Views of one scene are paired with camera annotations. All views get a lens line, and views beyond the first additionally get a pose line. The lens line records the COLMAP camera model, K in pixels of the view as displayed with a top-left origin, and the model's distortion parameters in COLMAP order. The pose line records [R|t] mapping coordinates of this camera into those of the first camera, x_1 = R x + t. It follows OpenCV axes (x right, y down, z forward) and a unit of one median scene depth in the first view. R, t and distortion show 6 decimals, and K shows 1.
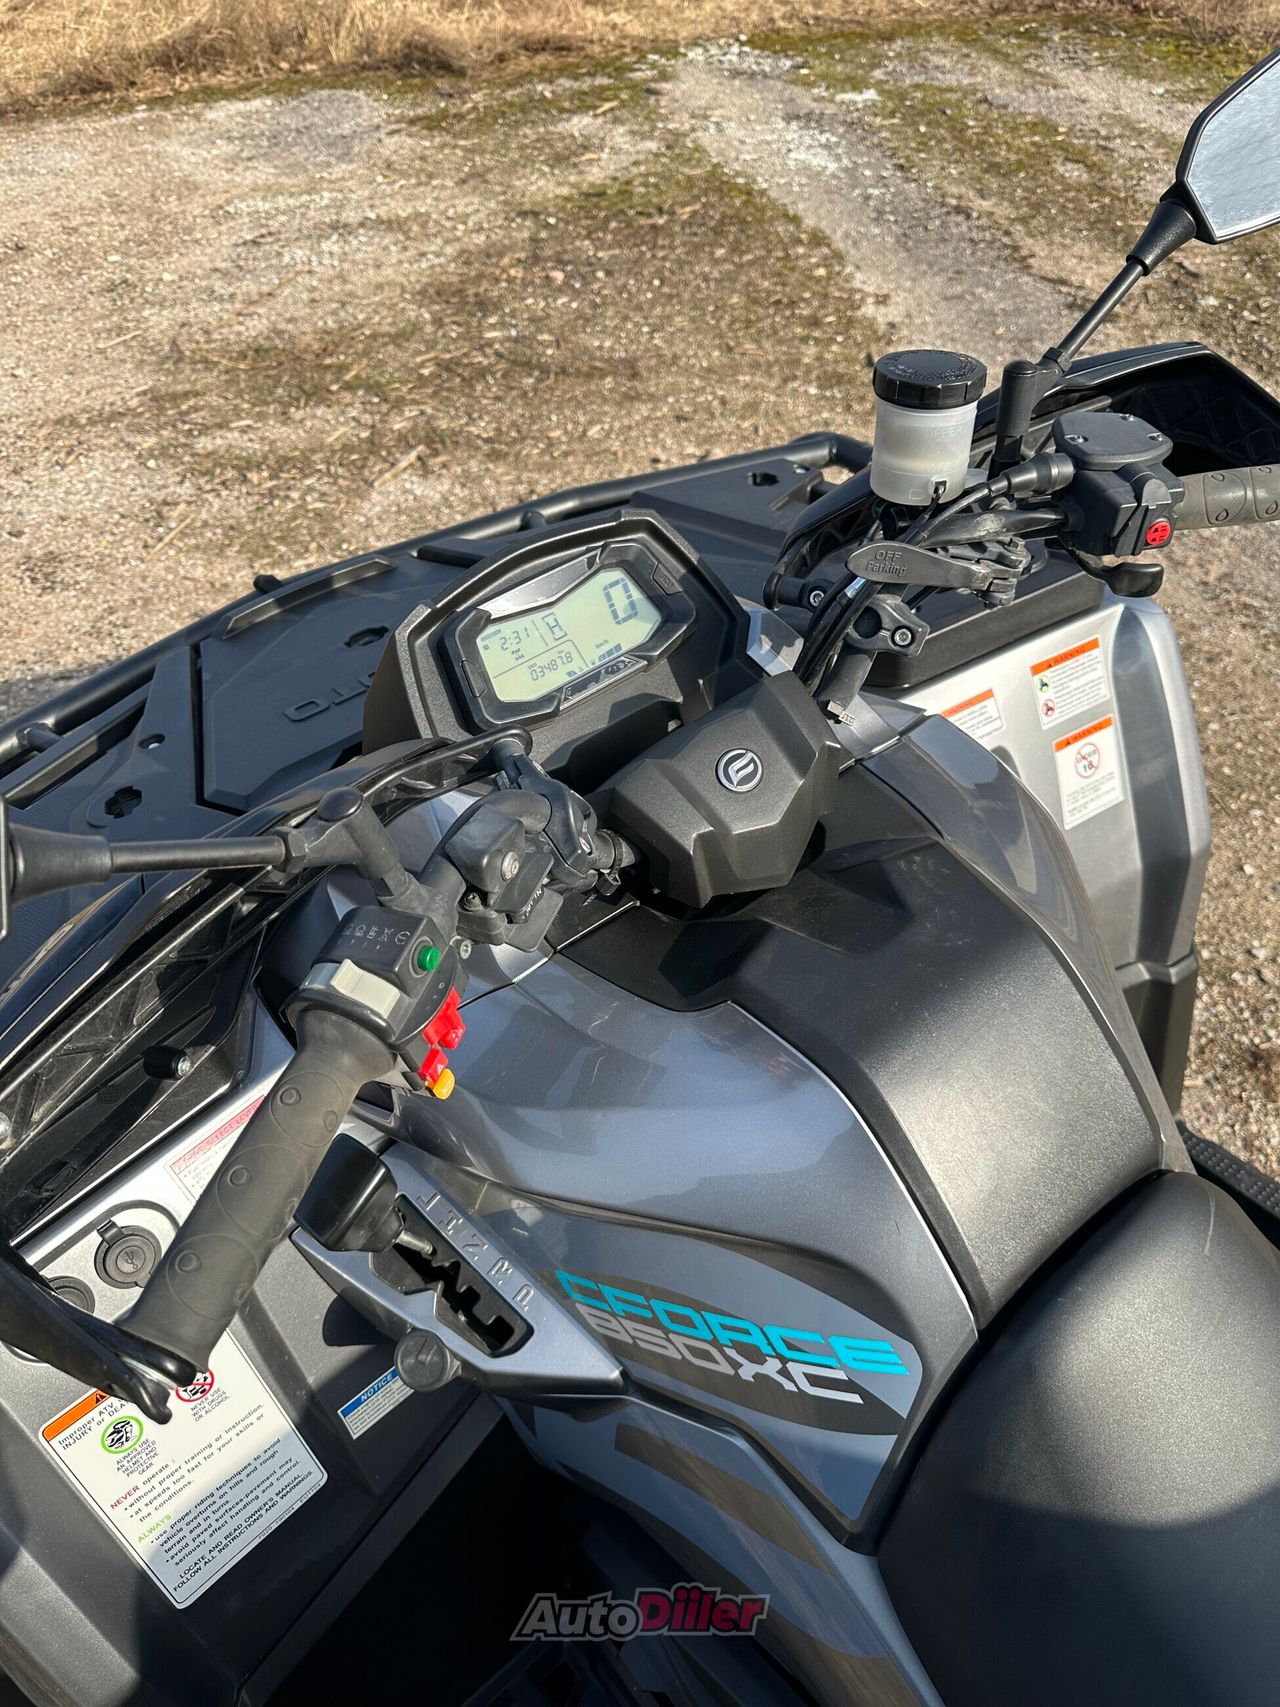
lens RADIAL K [[1204.8, 0, 617.0], [0, 1204.8, 840.3], [0, 0, 1]] dist [0.041860, -0.049241]
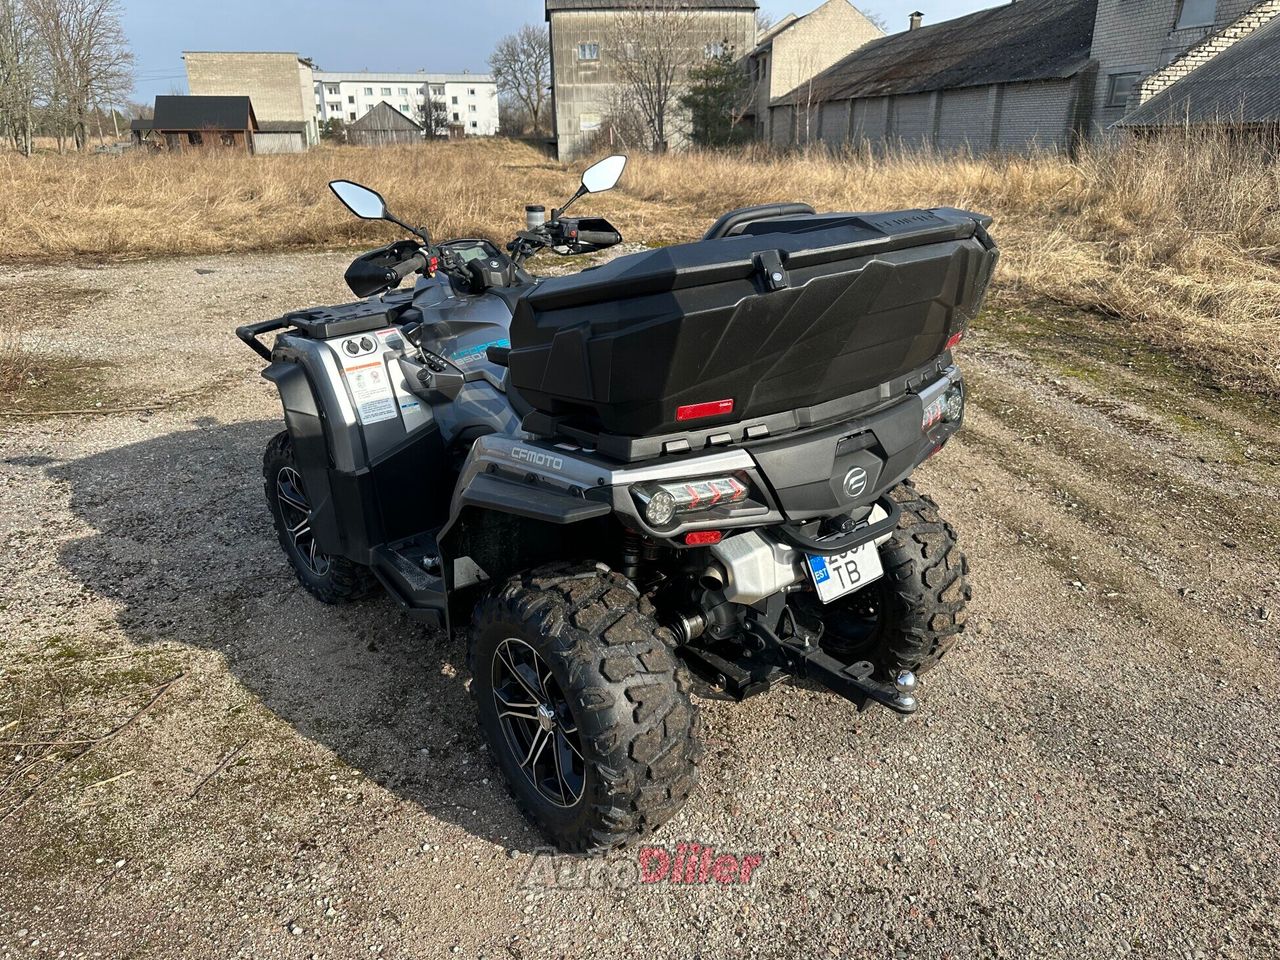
lens RADIAL K [[893.5, 0, 640.0], [0, 893.5, 480.0], [0, 0, 1]] dist [-0.004772, -0.004092]
pose [[0.997631, 0.054231, 0.042325, 0.077980], [-0.036376, 0.938065, -0.344545, 0.270215], [-0.058389, 0.342189, 0.937815, -0.303572]]
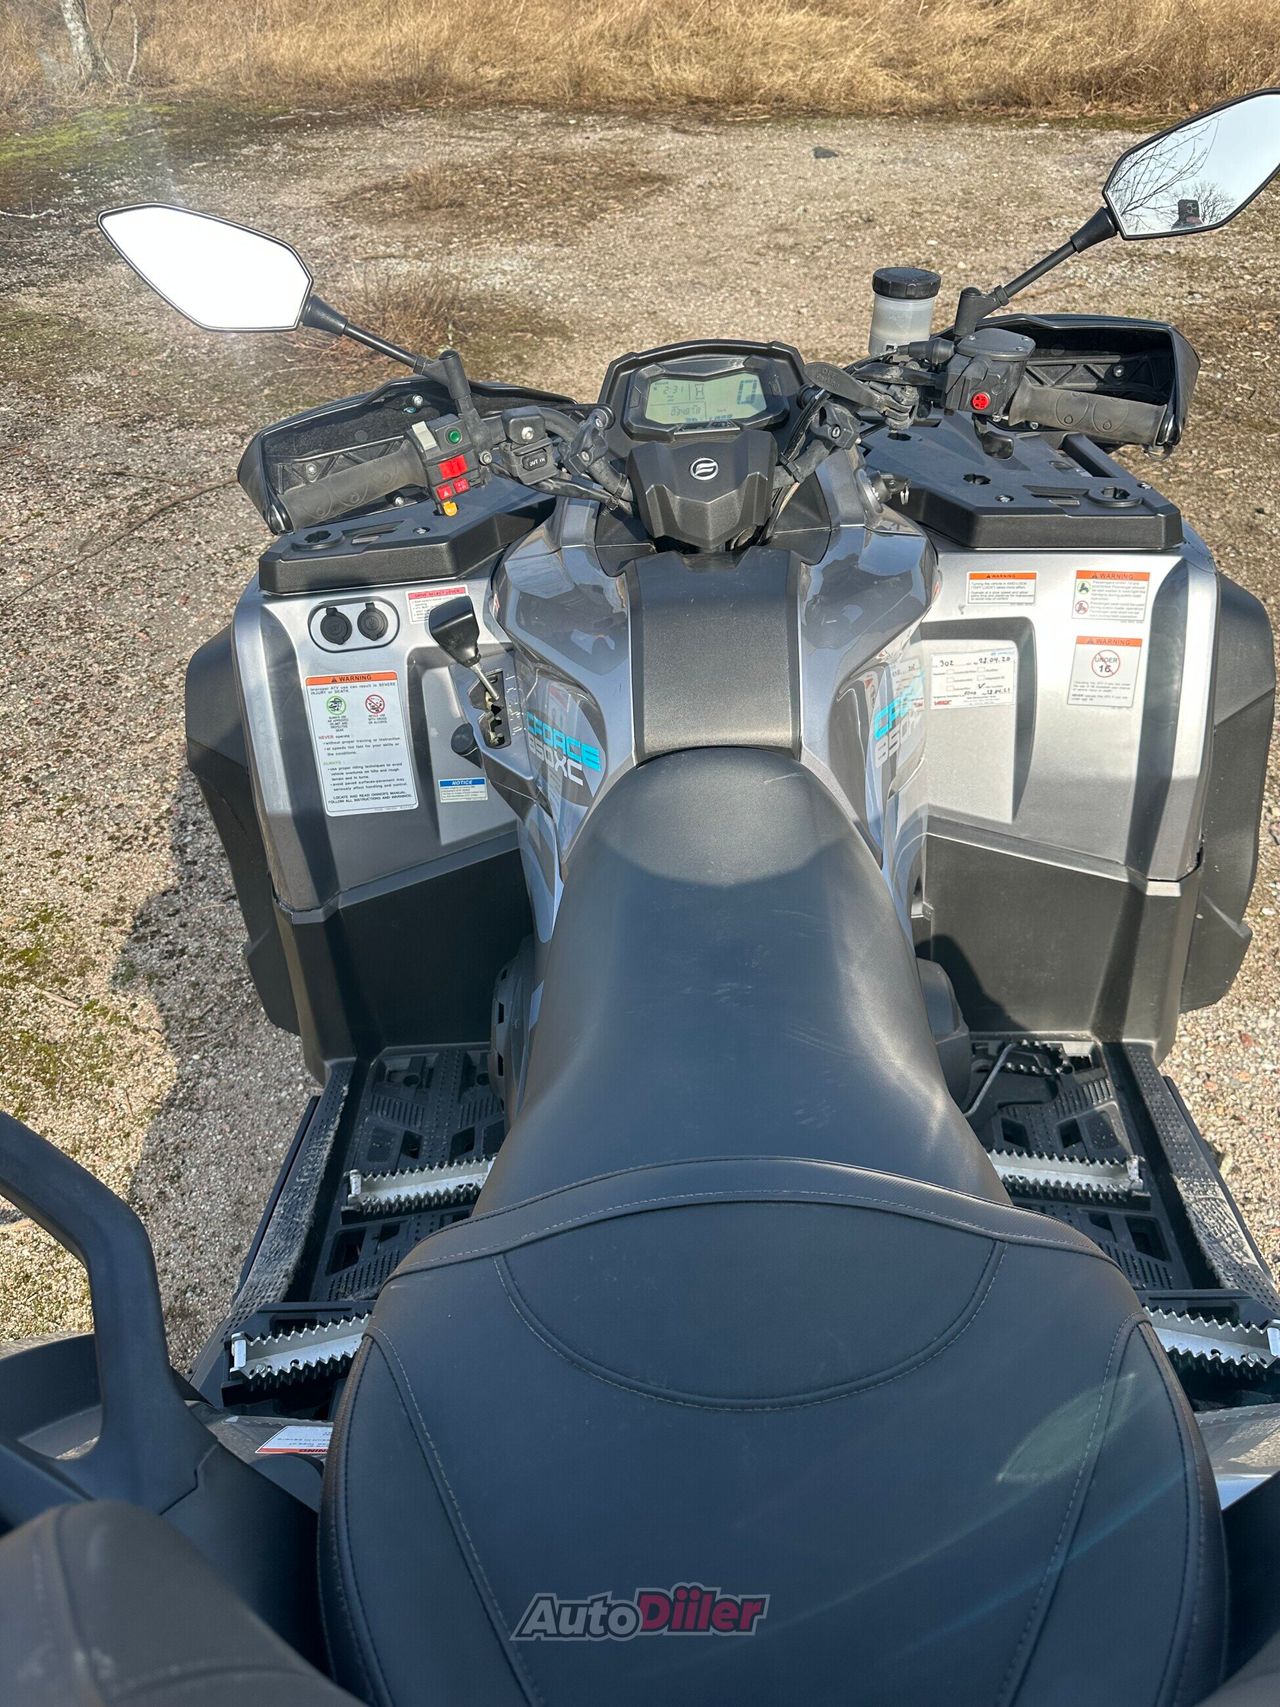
lens RADIAL K [[1191.5, 0, 640.0], [0, 1191.5, 853.5], [0, 0, 1]] dist [-0.004772, -0.004092]
pose [[0.780330, 0.423983, -0.459698, 0.127433], [-0.423237, 0.899205, 0.110907, 0.035327], [0.460386, 0.108018, 0.881123, -0.061332]]
